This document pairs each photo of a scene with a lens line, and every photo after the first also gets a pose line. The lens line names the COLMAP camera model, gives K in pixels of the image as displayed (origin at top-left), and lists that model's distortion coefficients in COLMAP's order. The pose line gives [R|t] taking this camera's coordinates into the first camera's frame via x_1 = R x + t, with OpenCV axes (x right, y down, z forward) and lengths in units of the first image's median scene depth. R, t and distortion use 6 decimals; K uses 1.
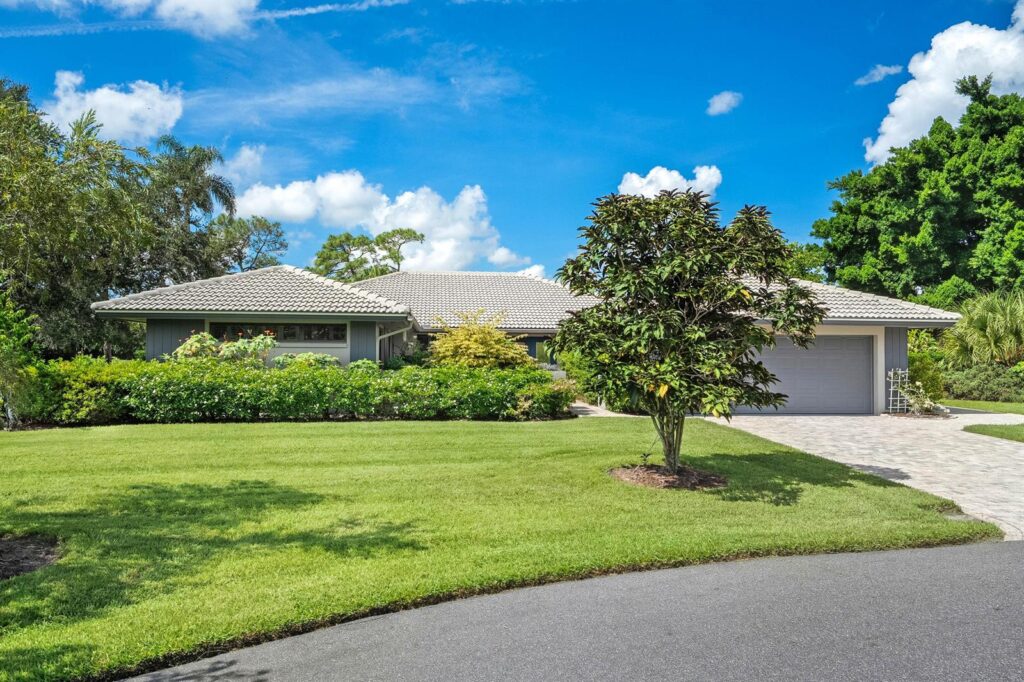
lens RADIAL K [[761.6, 0, 511.9], [0, 761.6, 338.3], [0, 0, 1]] dist [0.001451, 0.000132]
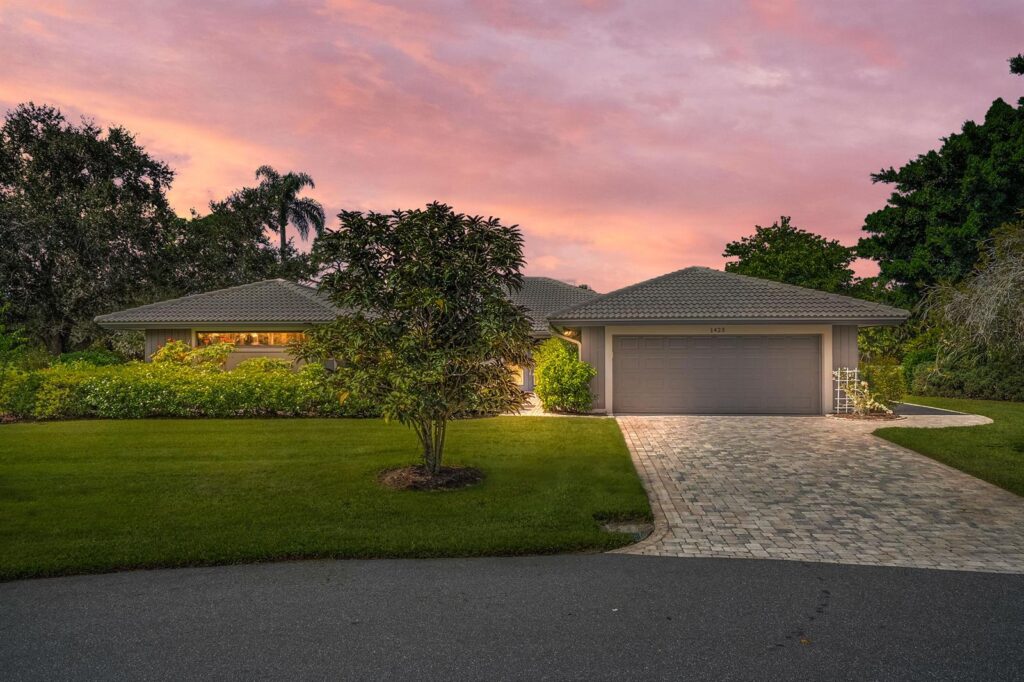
lens RADIAL K [[711.9, 0, 512.1], [0, 711.9, 344.8], [0, 0, 1]] dist [-0.003227, 0.000683]
pose [[0.982117, -0.011450, -0.187922, 0.214617], [0.013464, 0.999865, 0.009448, -0.003127], [0.187788, -0.011809, 0.982139, 0.027332]]
